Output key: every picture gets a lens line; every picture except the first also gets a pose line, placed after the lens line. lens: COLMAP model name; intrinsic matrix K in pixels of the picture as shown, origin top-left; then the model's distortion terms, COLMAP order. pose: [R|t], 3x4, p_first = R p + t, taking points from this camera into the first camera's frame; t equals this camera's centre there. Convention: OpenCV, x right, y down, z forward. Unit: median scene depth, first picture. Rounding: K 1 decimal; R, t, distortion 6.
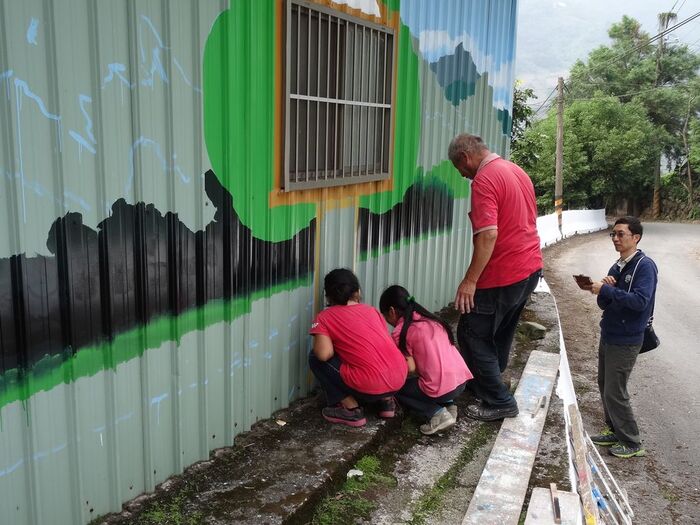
lens RADIAL K [[786.9, 0, 350.0], [0, 786.9, 262.5], [0, 0, 1]] dist [0.008502, 0.000606]
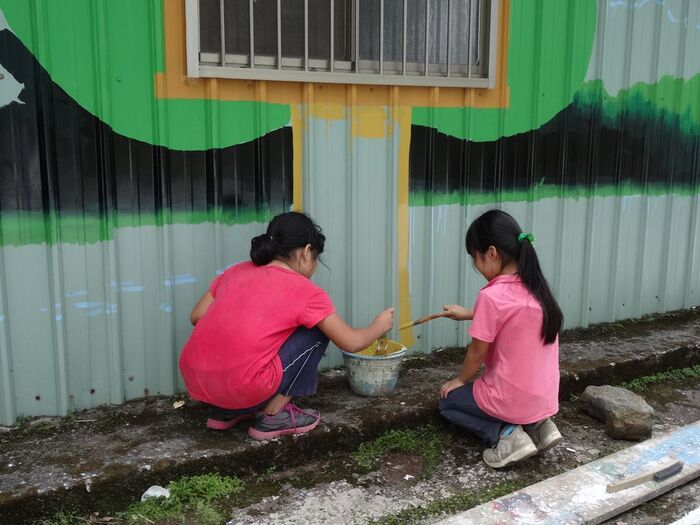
lens RADIAL K [[786.9, 0, 350.0], [0, 786.9, 262.5], [0, 0, 1]] dist [0.008502, 0.000606]
pose [[0.808864, 0.071359, -0.583650, 0.463091], [-0.080362, 0.996711, 0.010490, 0.057377], [0.582478, 0.038418, 0.811938, 0.525602]]
